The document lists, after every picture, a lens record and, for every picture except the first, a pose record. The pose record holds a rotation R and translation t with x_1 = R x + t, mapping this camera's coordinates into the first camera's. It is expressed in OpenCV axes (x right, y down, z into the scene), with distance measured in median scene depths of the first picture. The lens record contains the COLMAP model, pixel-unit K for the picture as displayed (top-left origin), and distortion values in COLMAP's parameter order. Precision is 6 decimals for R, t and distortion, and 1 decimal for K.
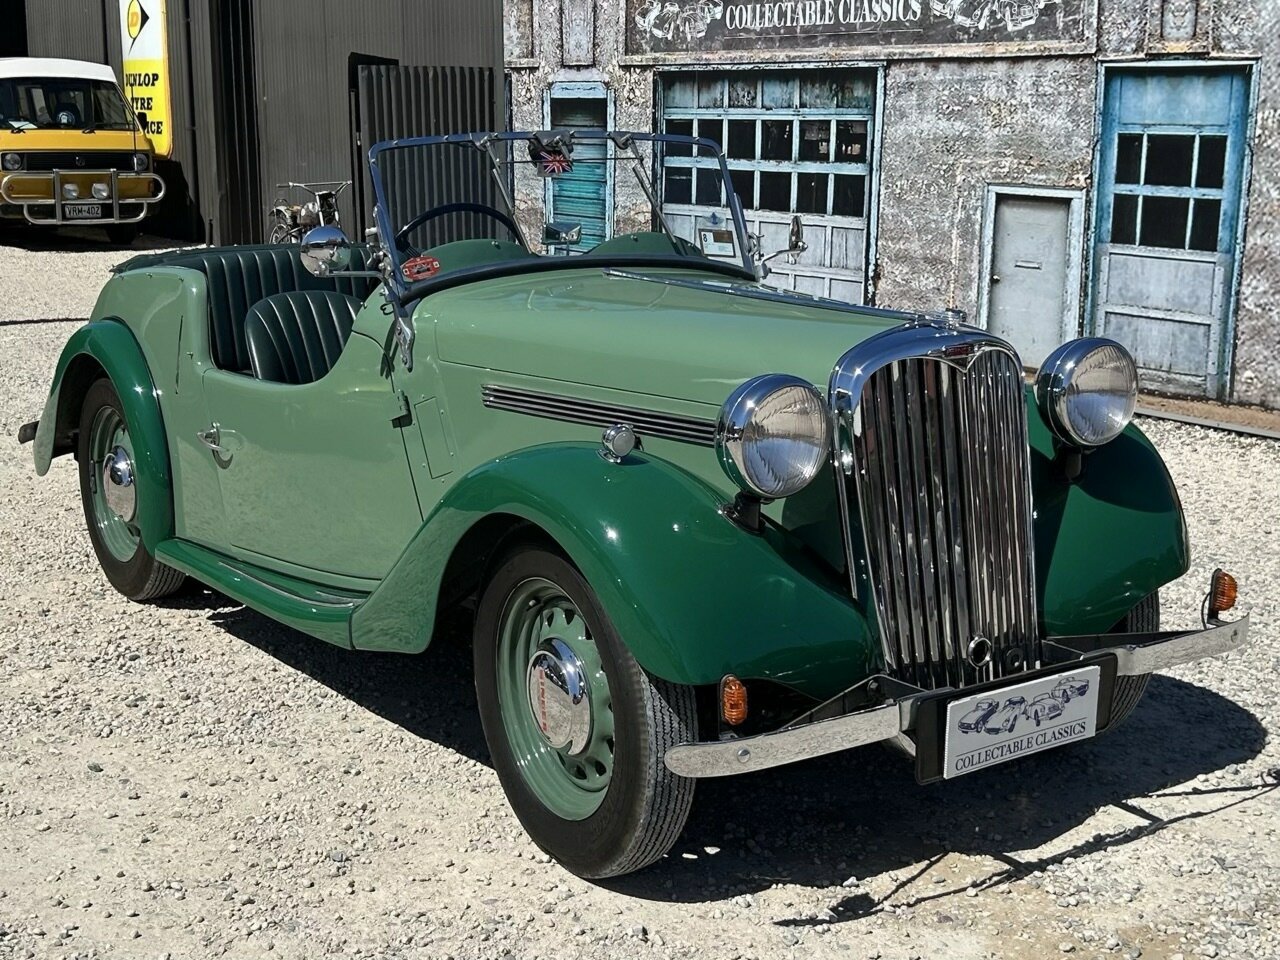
lens RADIAL K [[1911.8, 0, 700.6], [0, 1911.8, 540.5], [0, 0, 1]] dist [0.154312, -0.514585]
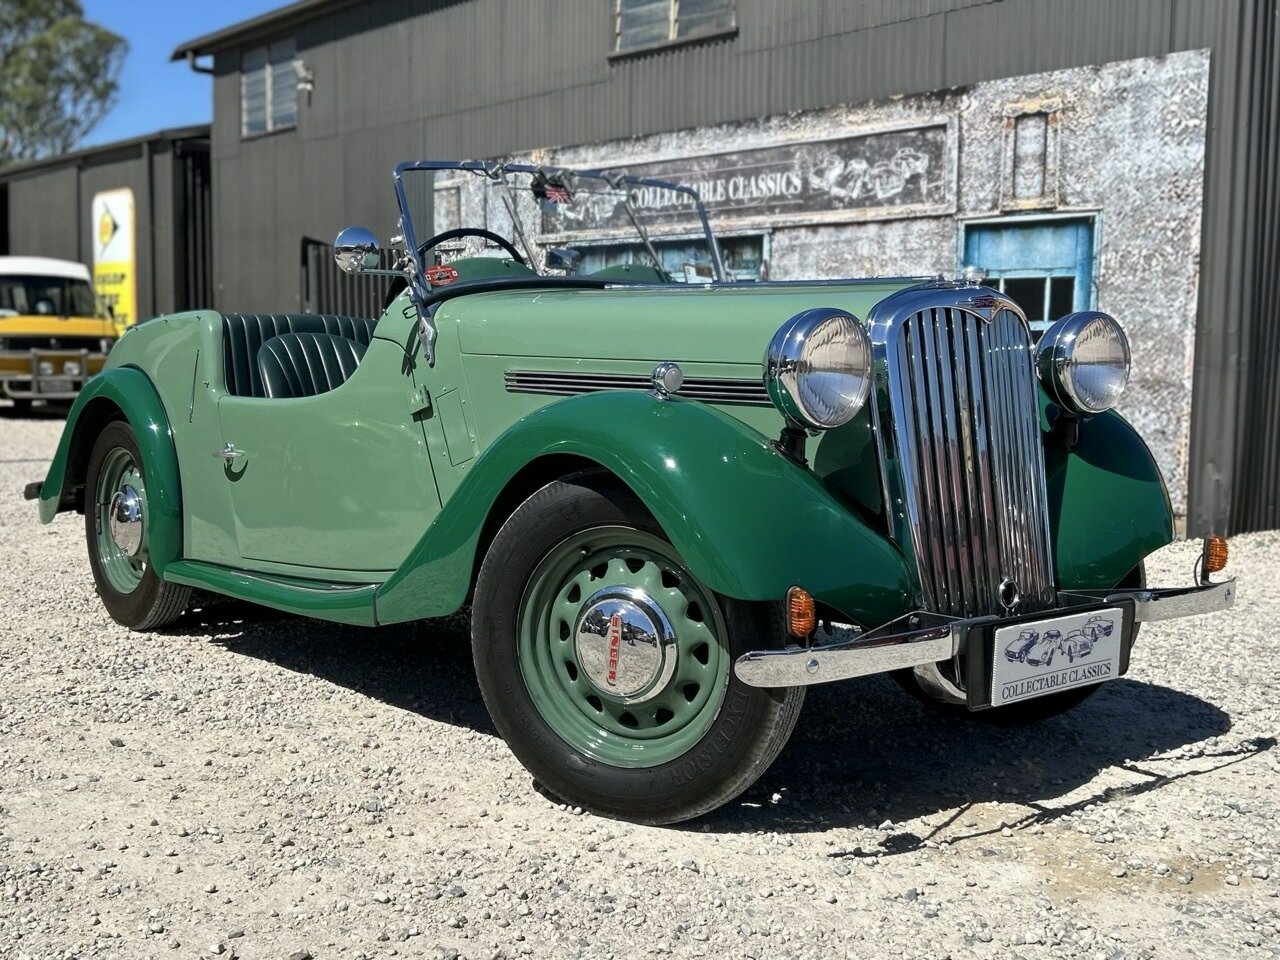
lens RADIAL K [[1617.6, 0, 640.0], [0, 1617.6, 480.0], [0, 0, 1]] dist [0.144266, -0.436032]
pose [[0.998882, -0.001545, 0.047255, -0.056315], [0.008070, 0.990372, -0.138195, 0.071929], [-0.046586, 0.138422, 0.989277, 0.084227]]
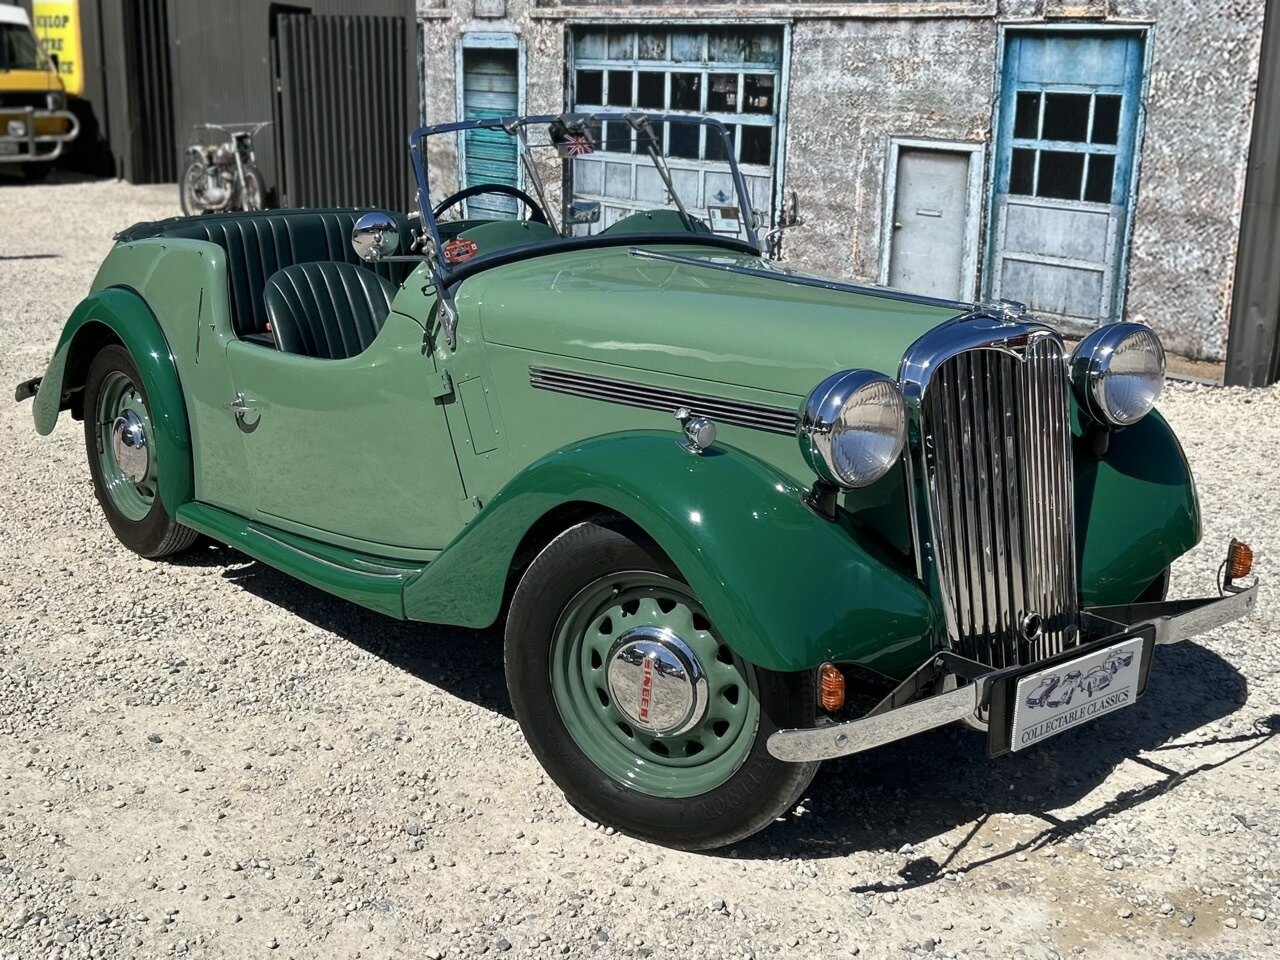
lens RADIAL K [[1762.1, 0, 646.2], [0, 1762.1, 509.6], [0, 0, 1]] dist [0.141380, -0.444762]
pose [[0.998561, -0.007599, 0.053080, -0.070723], [0.005606, 0.999278, 0.037590, -0.027964], [-0.053327, -0.037238, 0.997883, 0.027940]]
